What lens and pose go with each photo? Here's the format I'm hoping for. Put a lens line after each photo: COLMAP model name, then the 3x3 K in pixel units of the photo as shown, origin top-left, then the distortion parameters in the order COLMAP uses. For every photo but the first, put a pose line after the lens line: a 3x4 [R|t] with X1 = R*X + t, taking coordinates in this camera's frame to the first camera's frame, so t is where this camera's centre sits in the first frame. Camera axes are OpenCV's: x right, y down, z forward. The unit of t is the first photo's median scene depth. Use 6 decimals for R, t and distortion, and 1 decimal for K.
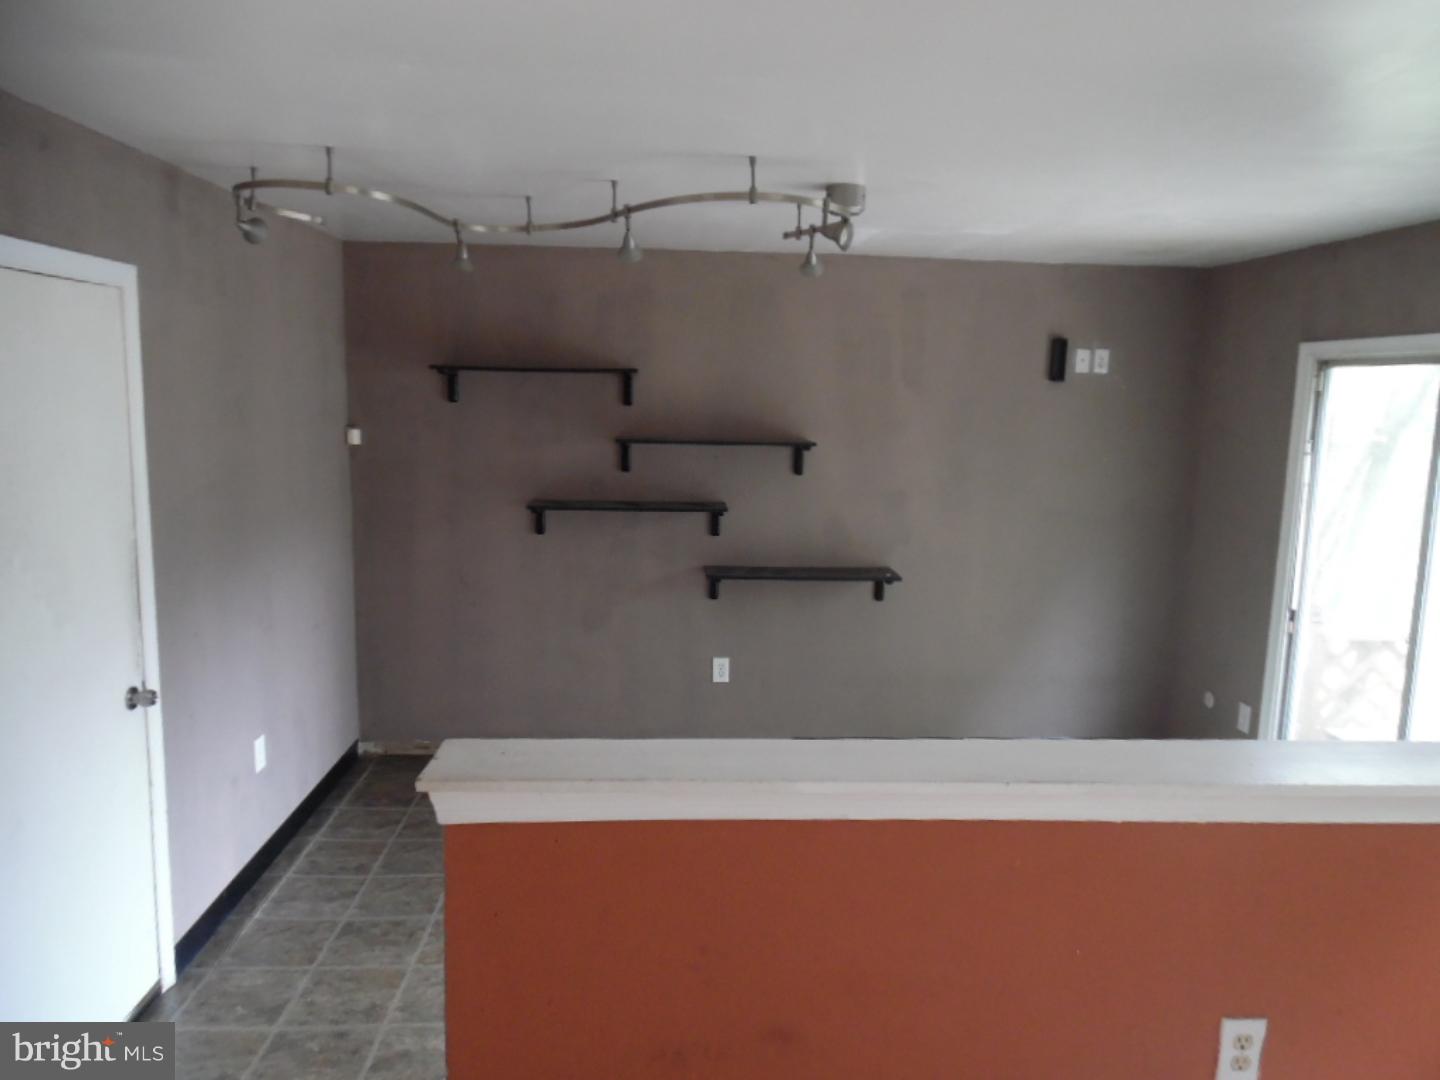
lens RADIAL K [[1017.3, 0, 718.9], [0, 1017.3, 536.5], [0, 0, 1]] dist [-0.005687, 0.001957]
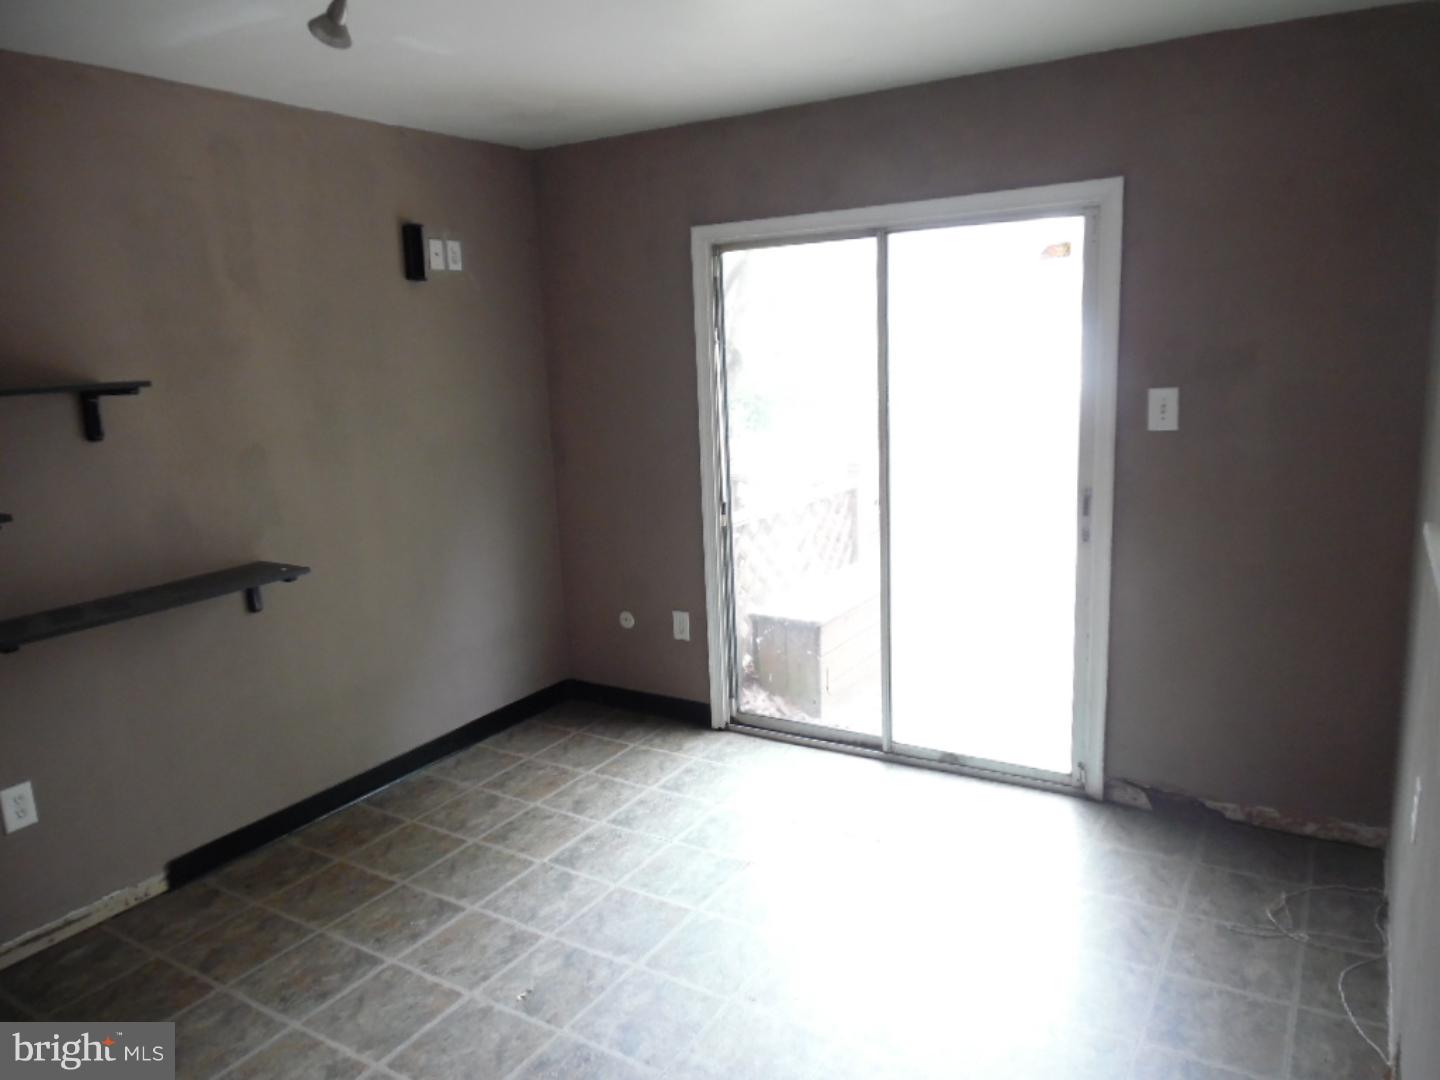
lens RADIAL K [[1017.3, 0, 721.1], [0, 1017.3, 541.9], [0, 0, 1]] dist [-0.005687, 0.001957]
pose [[0.563392, -0.206860, 0.799874, -0.204231], [0.174394, 0.976110, 0.129603, -0.016499], [-0.807575, 0.066476, 0.586007, 0.364882]]
